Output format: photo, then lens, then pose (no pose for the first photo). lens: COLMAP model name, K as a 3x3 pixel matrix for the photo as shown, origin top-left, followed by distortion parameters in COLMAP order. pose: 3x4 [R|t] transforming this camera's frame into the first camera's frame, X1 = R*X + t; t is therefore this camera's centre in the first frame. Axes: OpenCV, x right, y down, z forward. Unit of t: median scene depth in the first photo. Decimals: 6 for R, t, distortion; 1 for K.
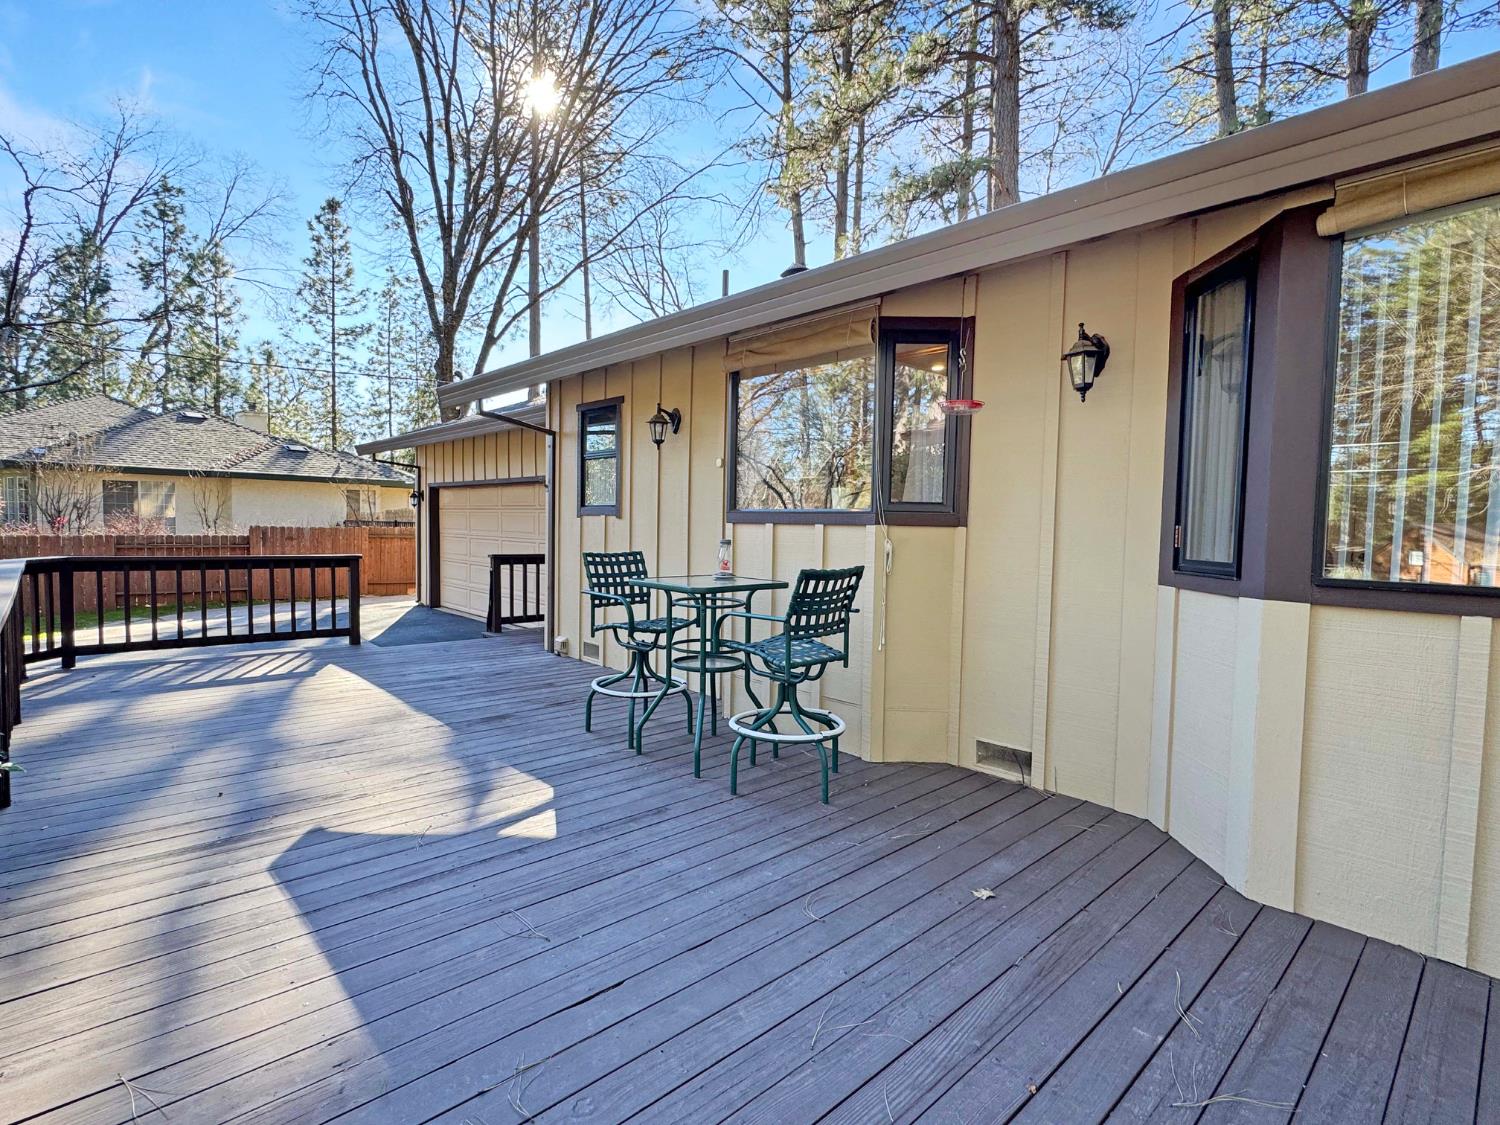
lens RADIAL K [[734.0, 0, 749.5], [0, 734.0, 561.5], [0, 0, 1]] dist [-0.000522, -0.000162]
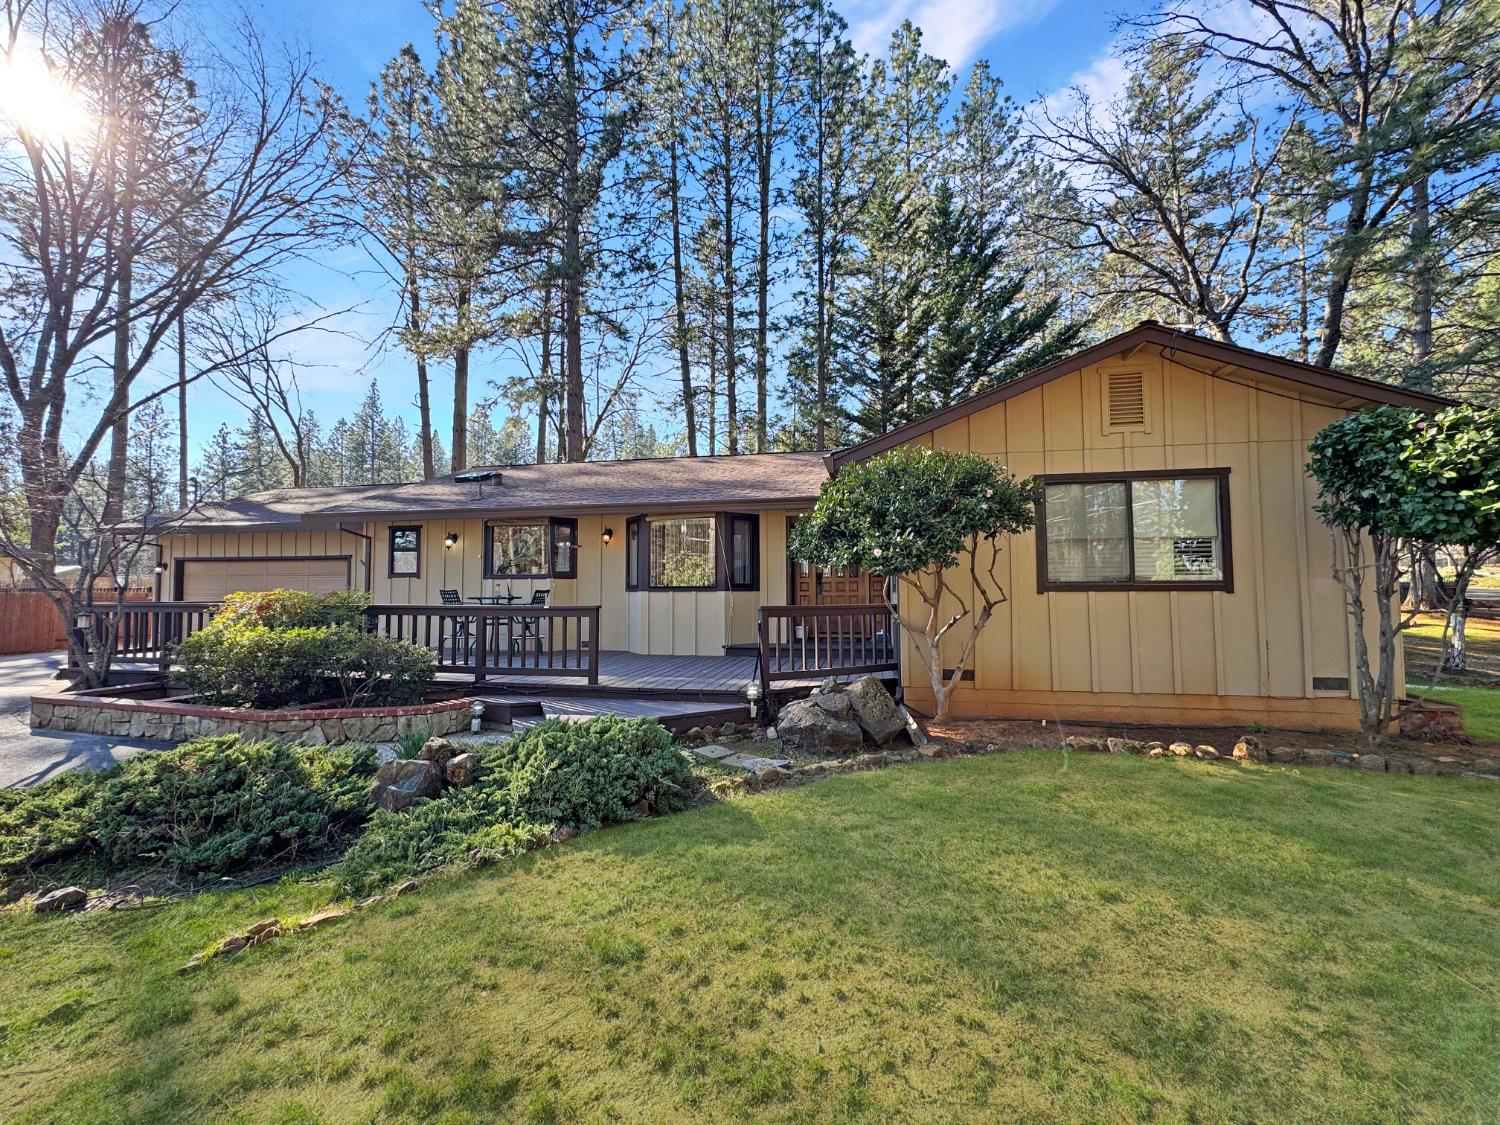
lens RADIAL K [[602.6, 0, 747.3], [0, 602.6, 561.5], [0, 0, 1]] dist [-0.001790, -0.000049]
pose [[0.815240, 0.006631, 0.579086, -0.382569], [0.047167, 0.995852, -0.077805, 0.072305], [-0.577200, 0.090744, 0.811545, -0.980453]]
